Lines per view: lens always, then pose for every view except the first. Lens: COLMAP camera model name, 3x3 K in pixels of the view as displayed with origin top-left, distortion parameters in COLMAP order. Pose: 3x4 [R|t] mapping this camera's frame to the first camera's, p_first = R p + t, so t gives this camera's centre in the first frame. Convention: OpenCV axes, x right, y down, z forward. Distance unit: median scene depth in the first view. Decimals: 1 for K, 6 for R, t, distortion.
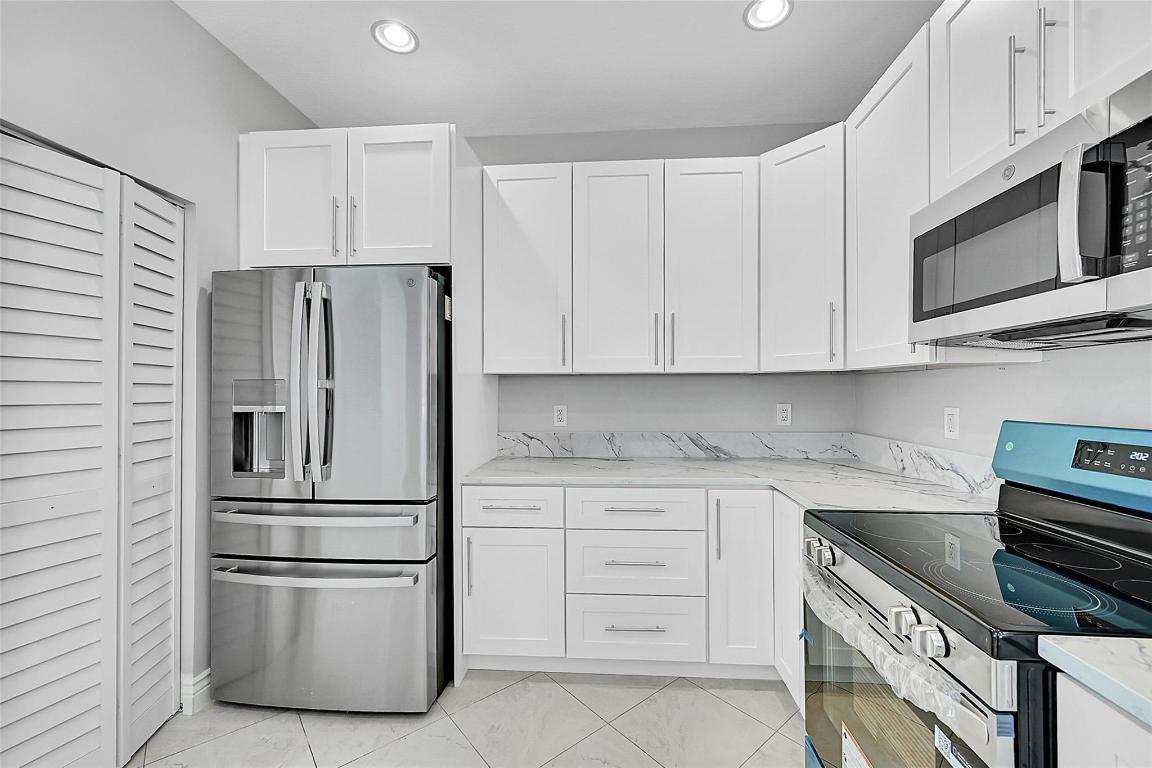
lens RADIAL K [[464.8, 0, 586.6], [0, 464.8, 391.2], [0, 0, 1]] dist [0.000714, 0.000154]
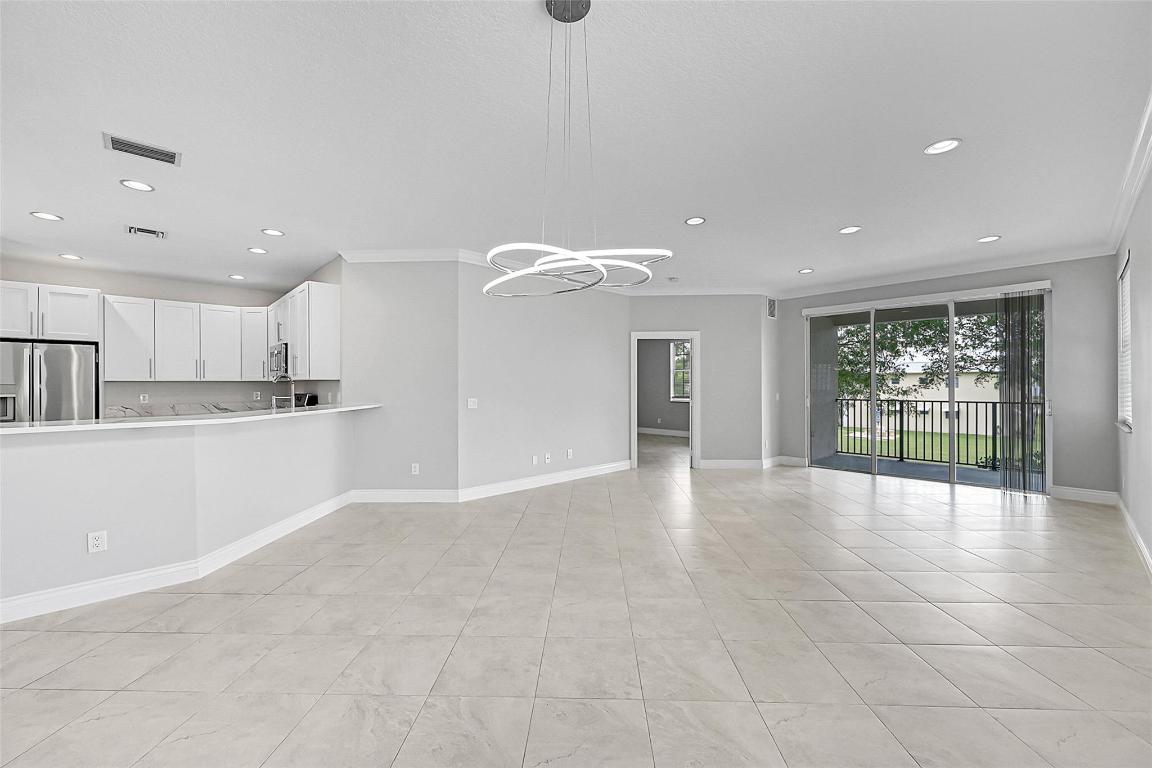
lens RADIAL K [[459.7, 0, 574.1], [0, 459.7, 384.5], [0, 0, 1]] dist [-0.001097, -0.000109]
pose [[0.679788, -0.001853, 0.733407, -0.369568], [0.003667, 0.999993, -0.000873, -0.008315], [-0.733400, 0.003282, 0.679790, -2.831855]]
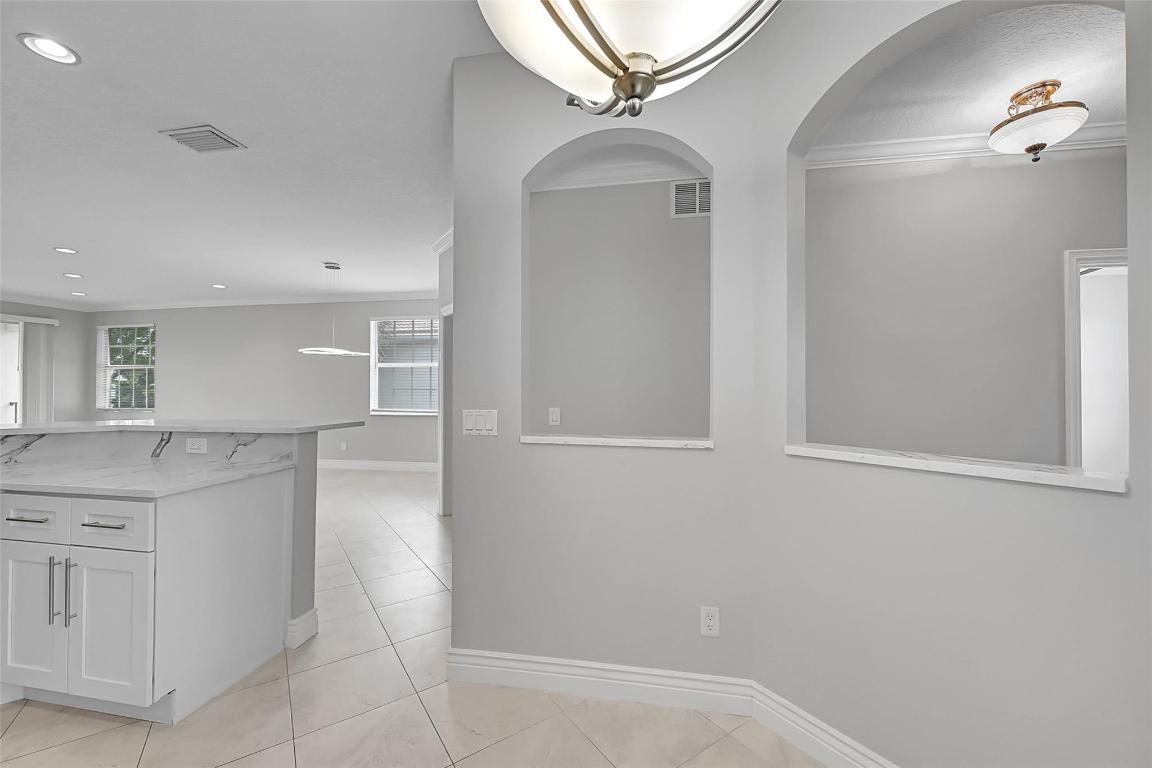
lens RADIAL K [[459.7, 0, 574.1], [0, 459.7, 384.5], [0, 0, 1]] dist [-0.001097, -0.000109]
pose [[-0.993708, 0.002925, 0.111962, -1.468175], [0.002047, 0.999966, -0.007961, 0.002760], [-0.111982, -0.007681, -0.993681, 0.313456]]
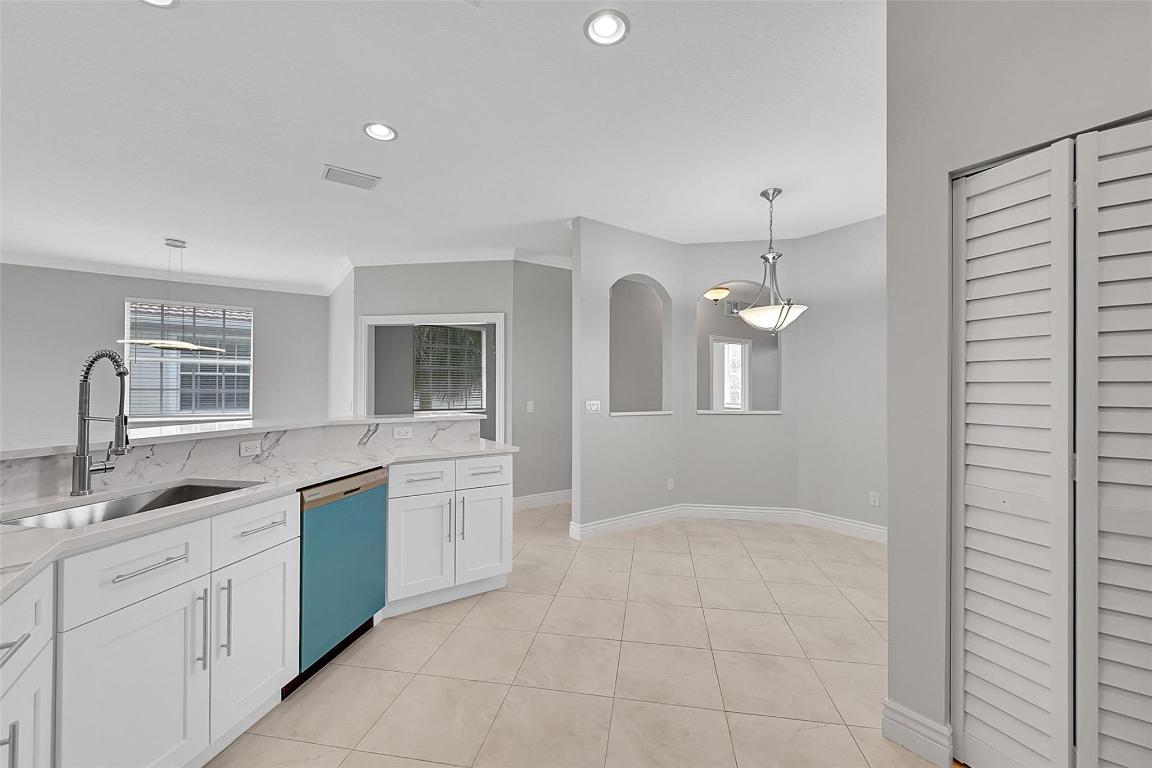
lens RADIAL K [[459.7, 0, 574.1], [0, 459.7, 384.5], [0, 0, 1]] dist [-0.001097, -0.000109]
pose [[-0.774681, -0.005112, -0.632332, 0.179819], [-0.000913, 0.999975, -0.006965, -0.004904], [0.632352, -0.004819, -0.774666, 0.827544]]
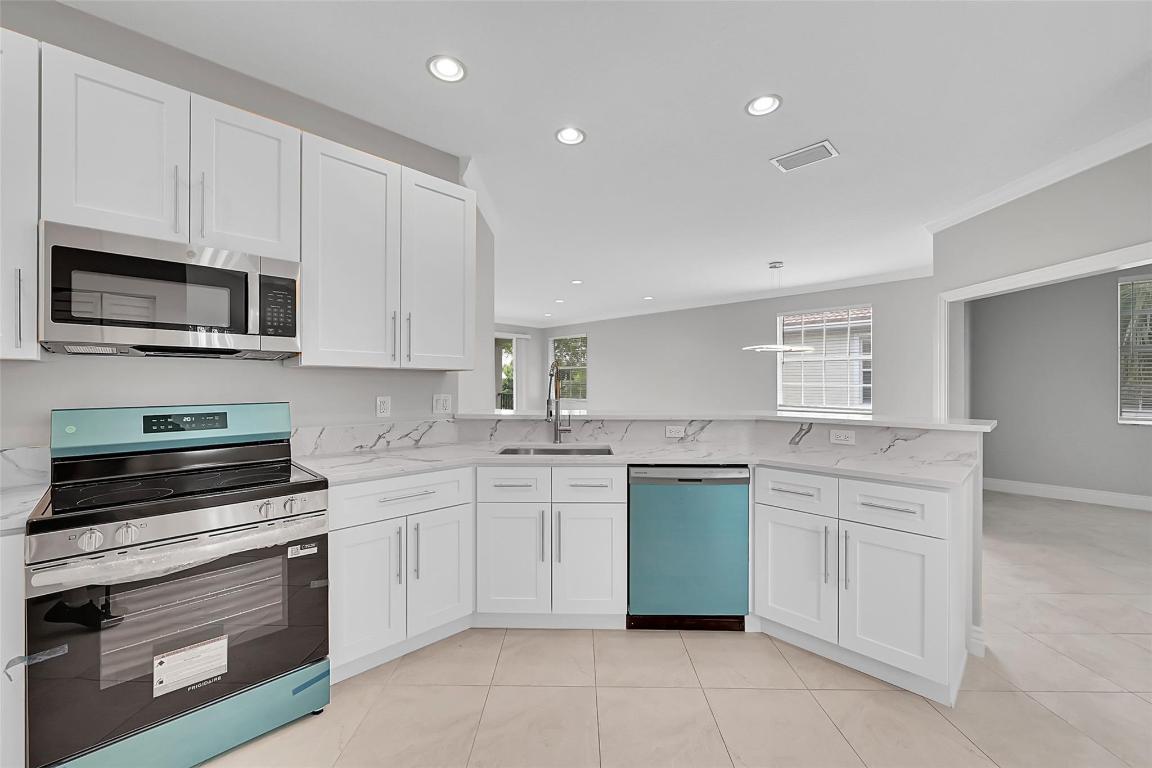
lens RADIAL K [[454.2, 0, 572.7], [0, 454.2, 384.3], [0, 0, 1]] dist [-0.000429, 0.000118]
pose [[-0.754729, 0.000136, 0.656037, -0.626838], [0.001774, 0.999997, 0.001835, -0.002286], [-0.656034, 0.002549, -0.754727, 0.699004]]
